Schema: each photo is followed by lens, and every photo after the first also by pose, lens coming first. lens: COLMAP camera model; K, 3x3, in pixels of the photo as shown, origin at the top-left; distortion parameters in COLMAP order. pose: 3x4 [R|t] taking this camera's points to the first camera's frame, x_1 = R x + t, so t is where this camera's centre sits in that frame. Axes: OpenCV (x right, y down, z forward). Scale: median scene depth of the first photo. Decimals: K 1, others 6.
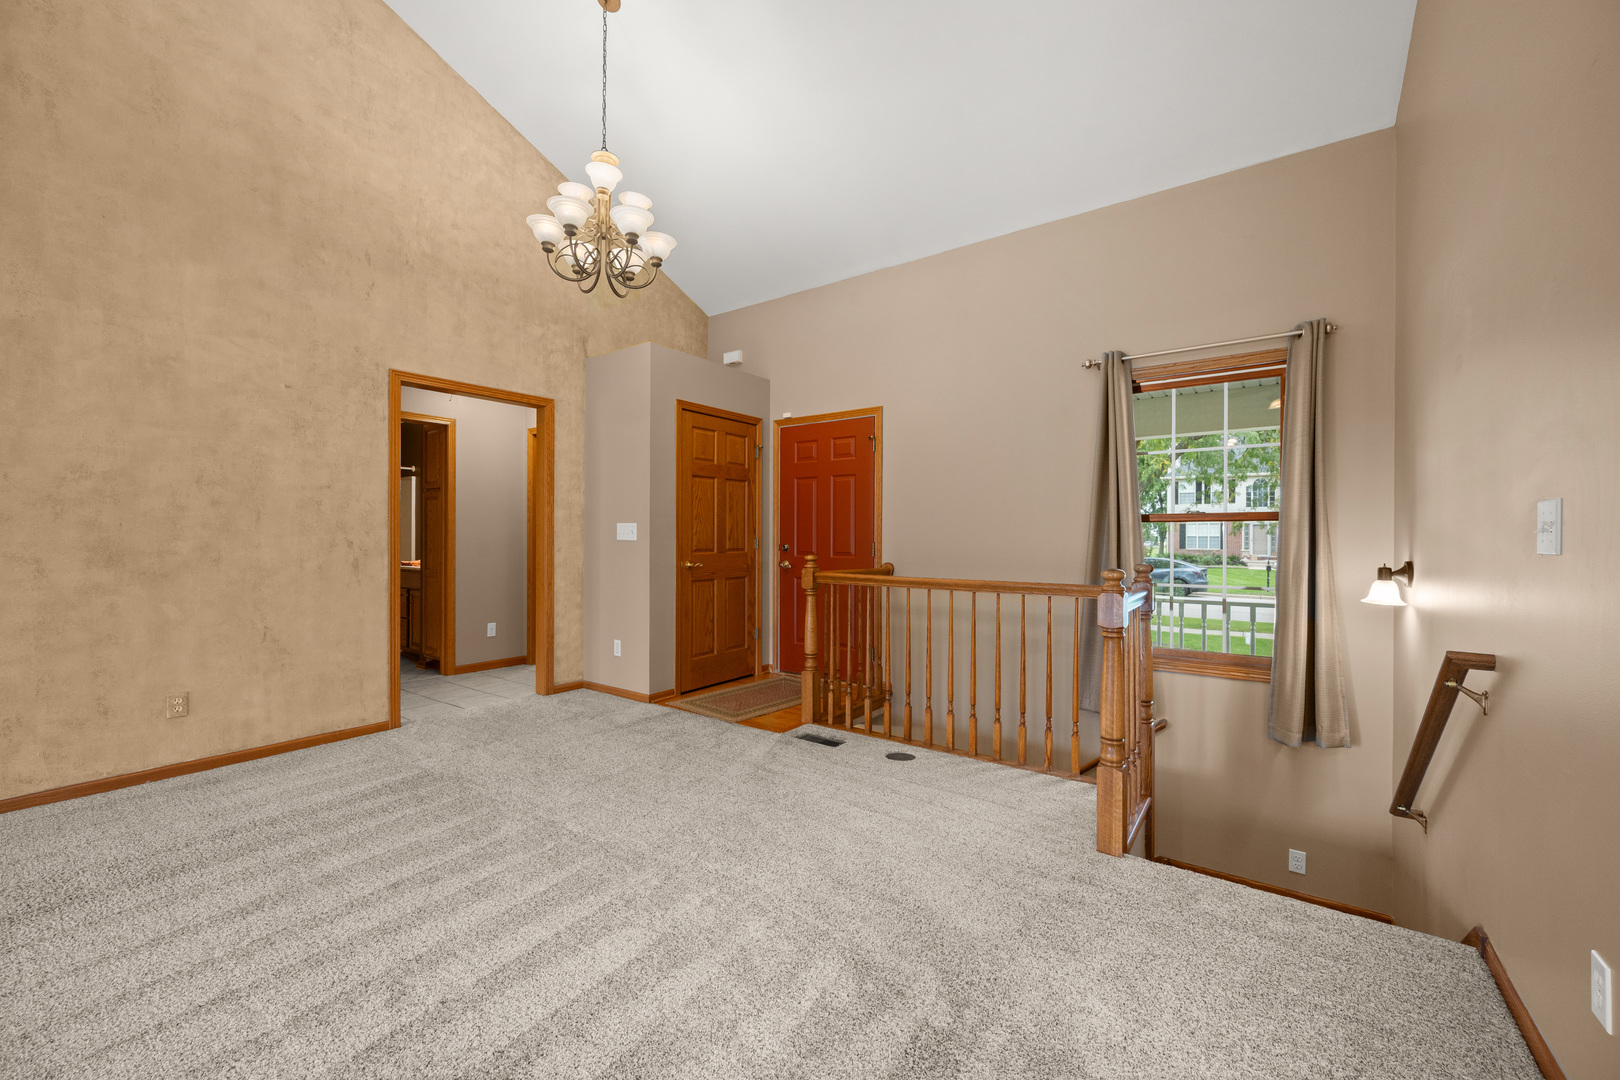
lens RADIAL K [[638.2, 0, 819.2], [0, 638.2, 542.3], [0, 0, 1]] dist [-0.003321, 0.001289]
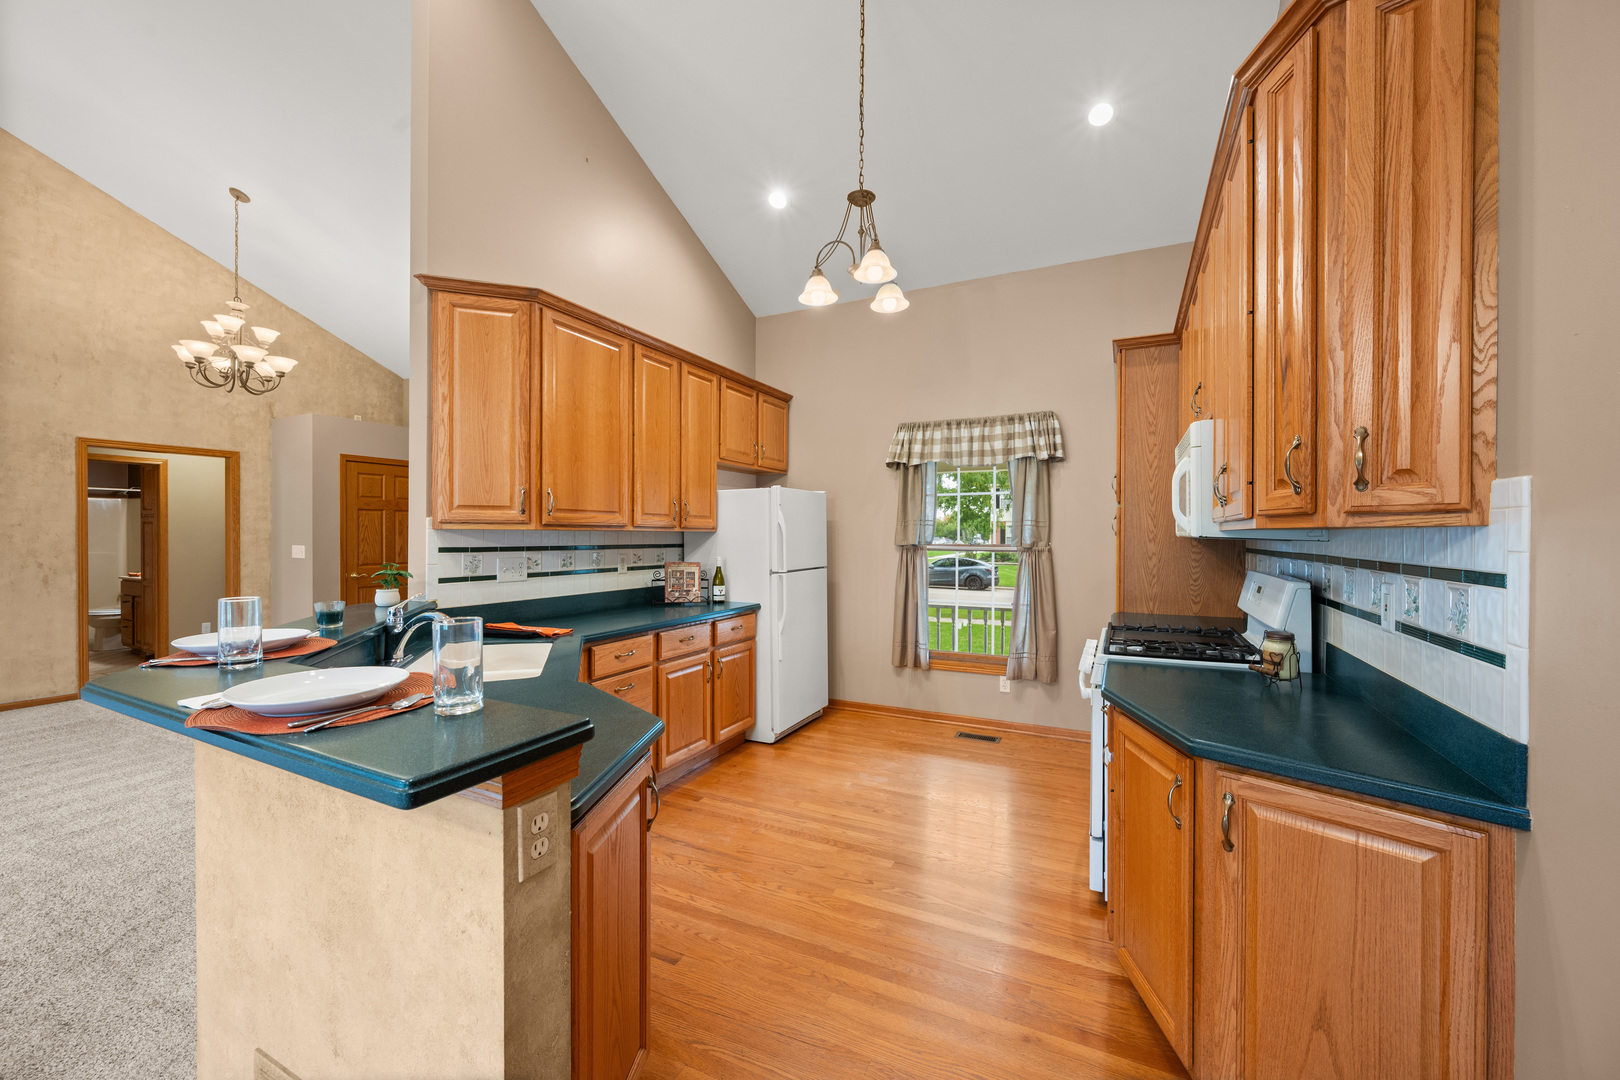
lens RADIAL K [[638.2, 0, 815.1], [0, 638.2, 543.6], [0, 0, 1]] dist [-0.003321, 0.001289]
pose [[0.987071, -0.003352, 0.160251, 0.576123], [0.002666, 0.999986, 0.004491, -0.037637], [-0.160264, -0.004006, 0.987066, -0.520160]]
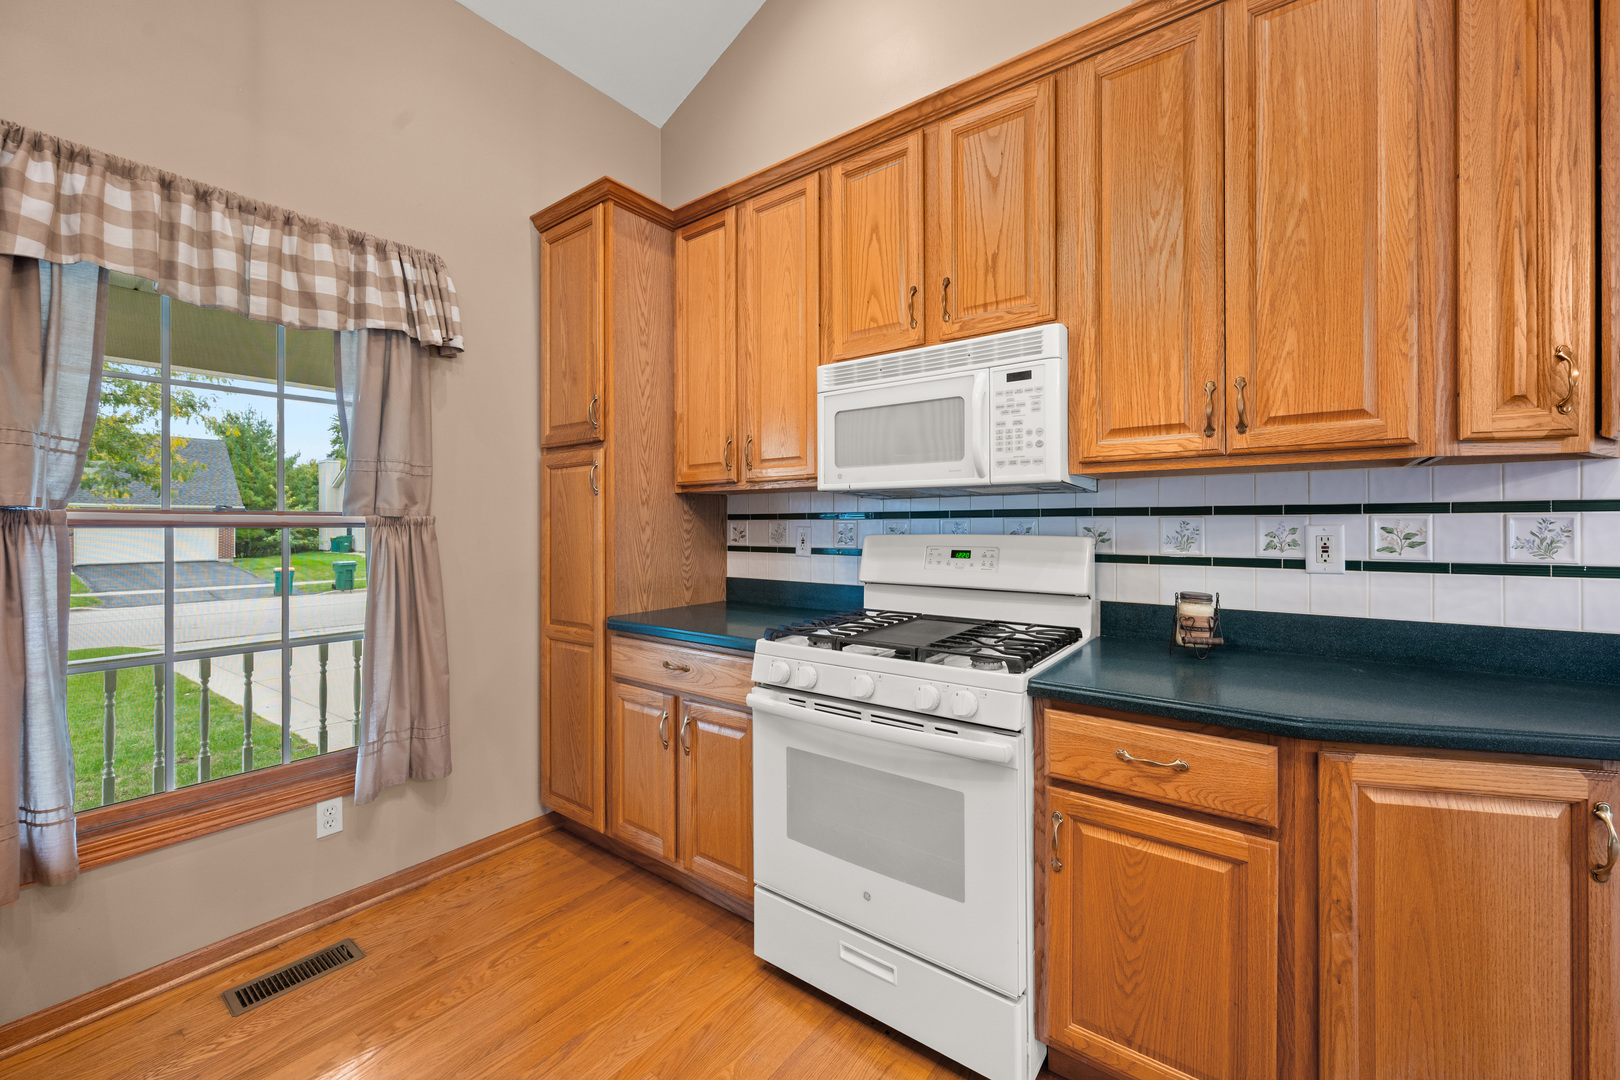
lens RADIAL K [[638.2, 0, 806.7], [0, 638.2, 522.6], [0, 0, 1]] dist [-0.003321, 0.001289]
pose [[0.030381, 0.001853, 0.999537, 0.584261], [0.010721, 0.999940, -0.002180, -0.017124], [-0.999481, 0.010782, 0.030359, 0.064050]]
